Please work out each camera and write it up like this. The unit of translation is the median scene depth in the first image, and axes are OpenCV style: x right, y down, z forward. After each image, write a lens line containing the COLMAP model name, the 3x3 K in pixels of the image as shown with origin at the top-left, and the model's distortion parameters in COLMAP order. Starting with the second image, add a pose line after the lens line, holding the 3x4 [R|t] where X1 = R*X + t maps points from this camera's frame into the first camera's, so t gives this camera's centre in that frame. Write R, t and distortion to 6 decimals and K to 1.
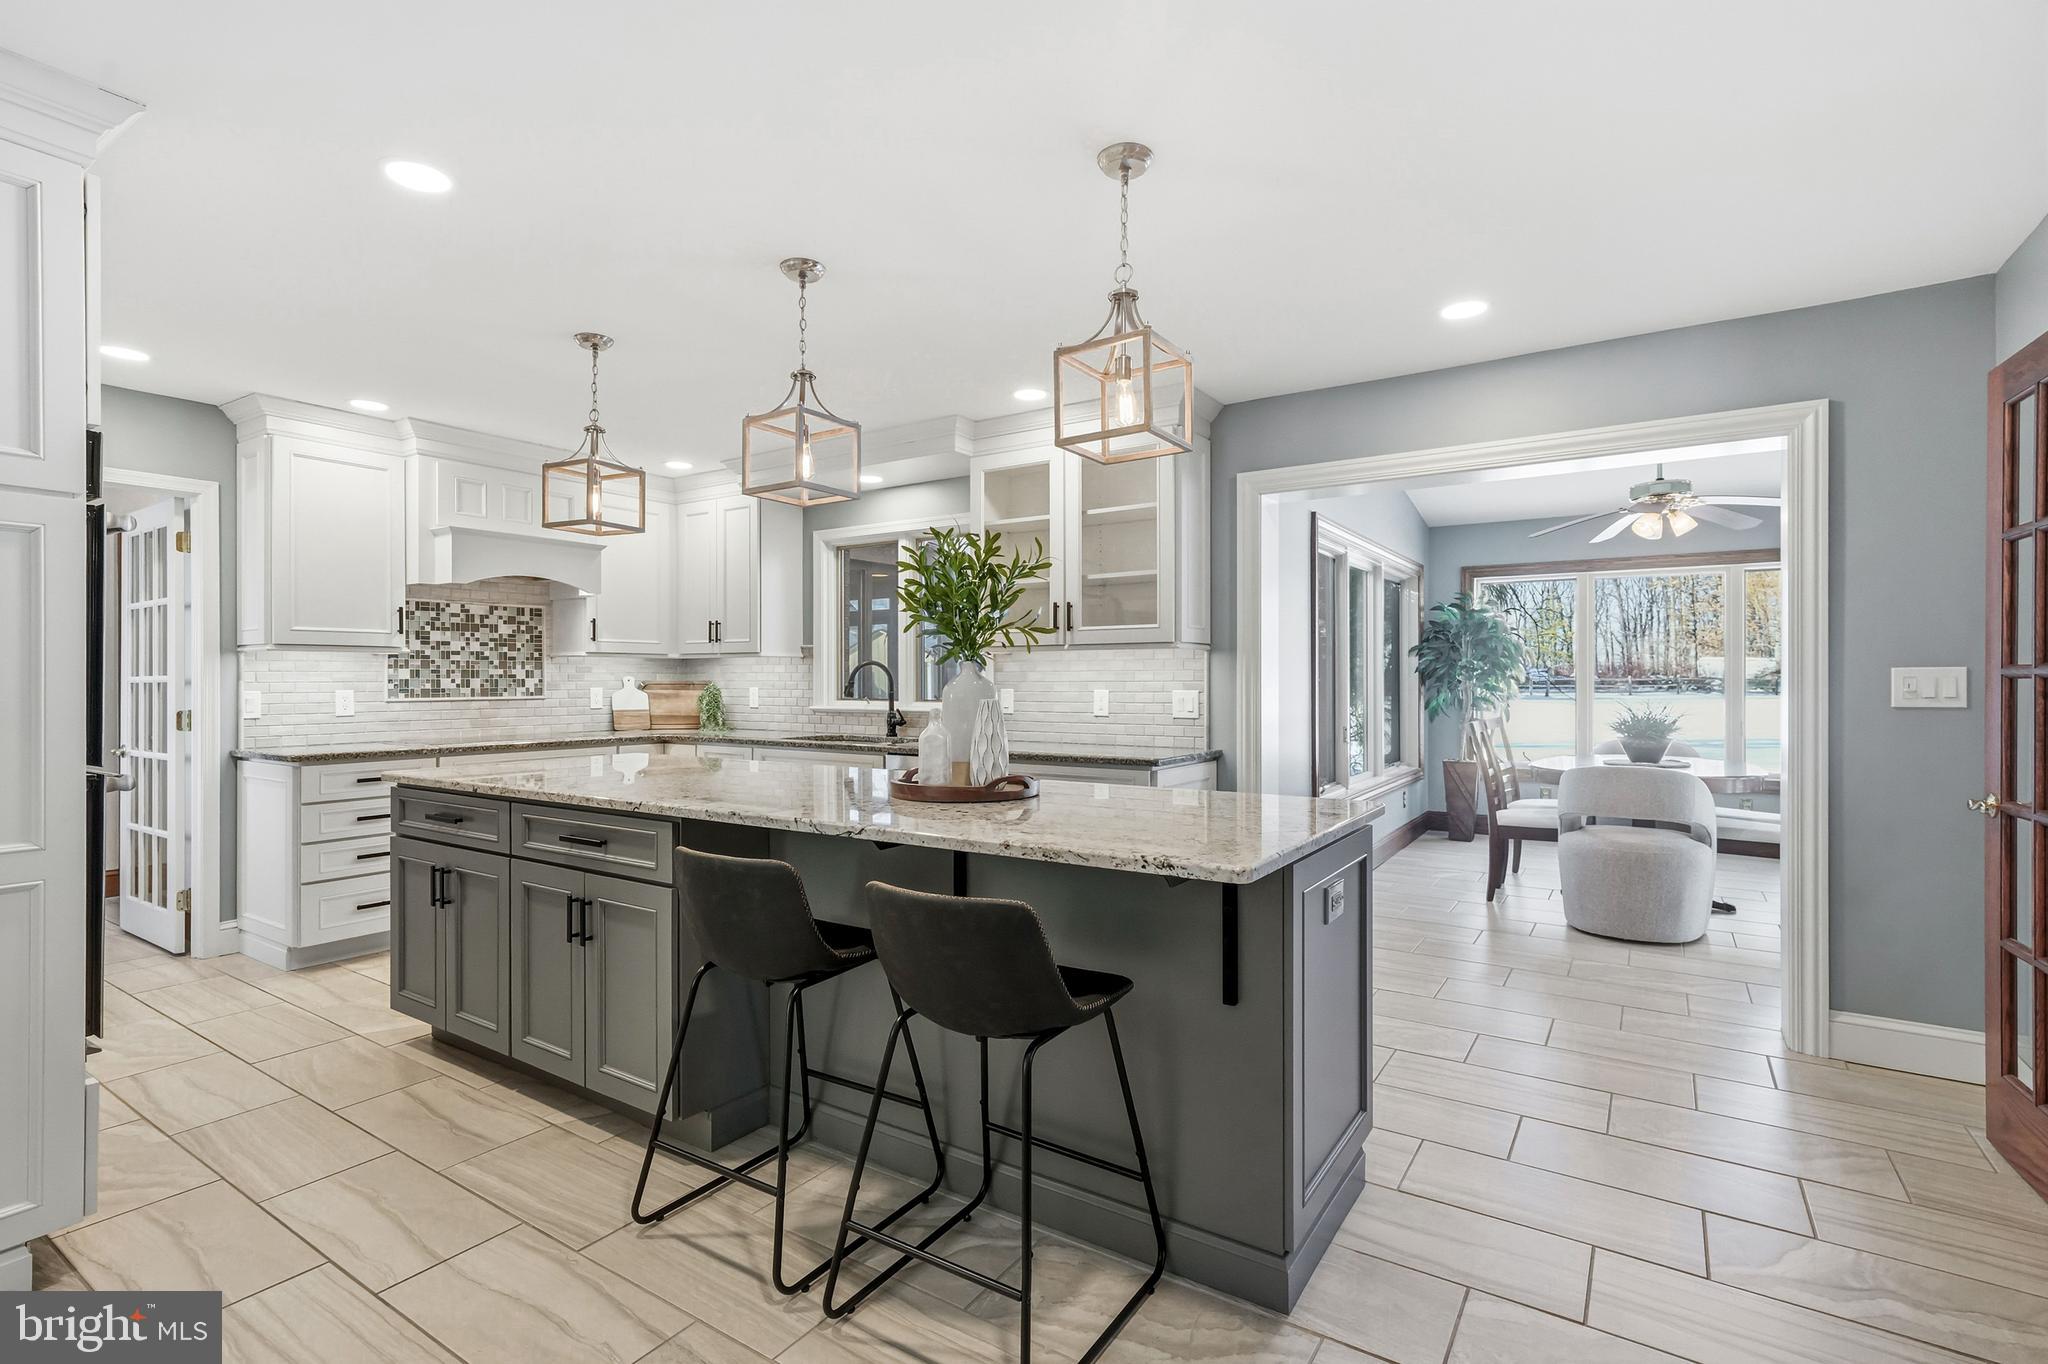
lens RADIAL K [[996.3, 0, 1007.2], [0, 996.3, 681.9], [0, 0, 1]] dist [-0.009801, 0.004749]
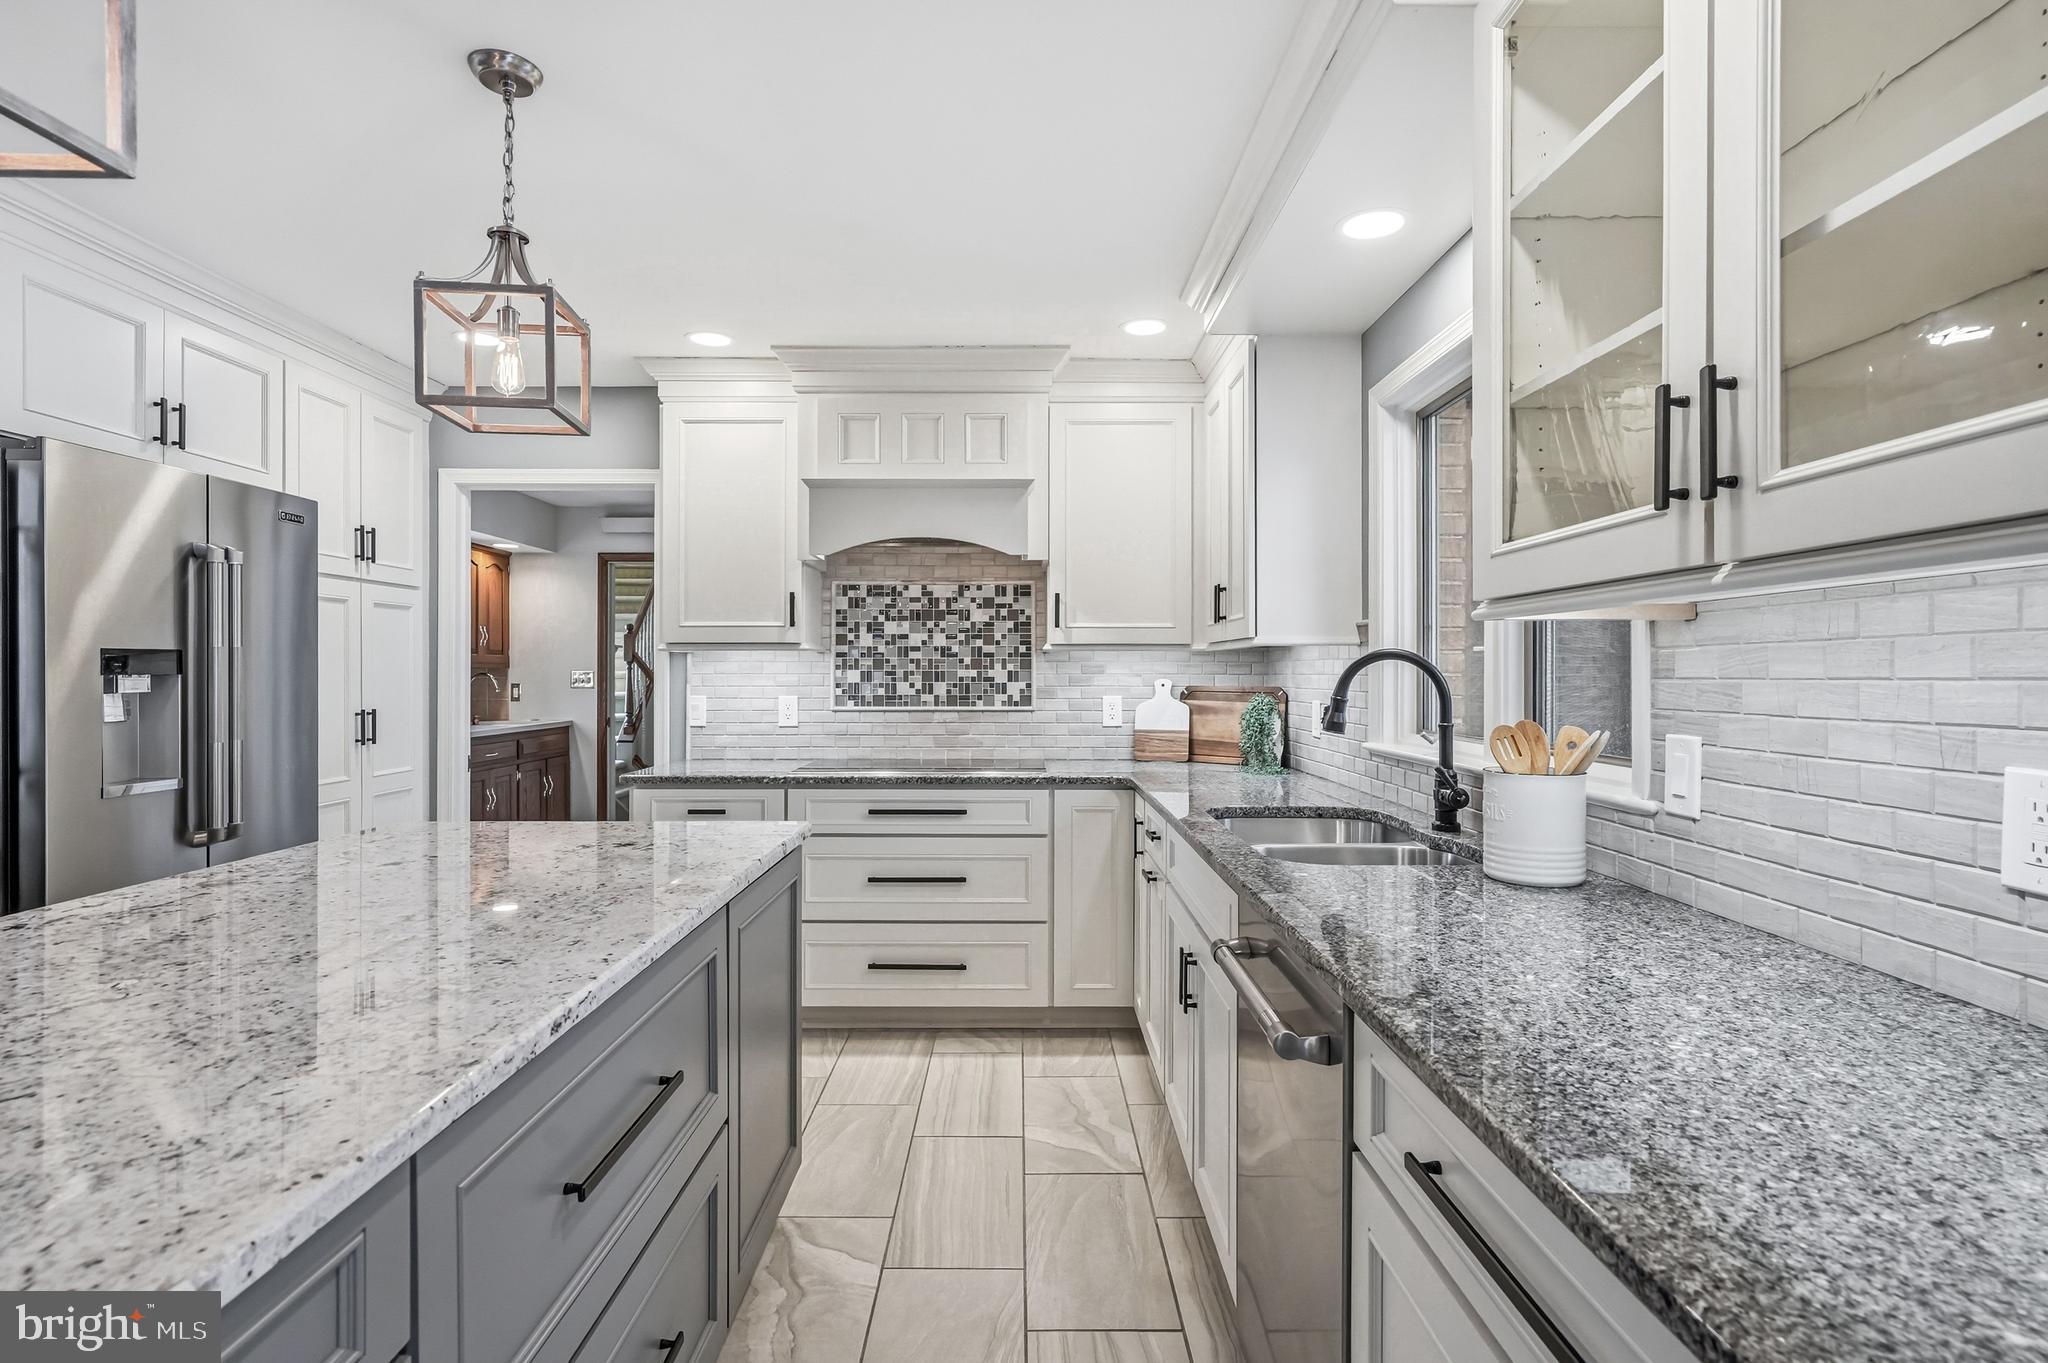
lens RADIAL K [[996.3, 0, 1027.6], [0, 996.3, 671.3], [0, 0, 1]] dist [-0.009801, 0.004749]
pose [[0.559928, 0.000314, -0.828541, 0.131591], [-0.003620, 0.999991, -0.002067, -0.010364], [0.828533, 0.004156, 0.559924, 0.629298]]
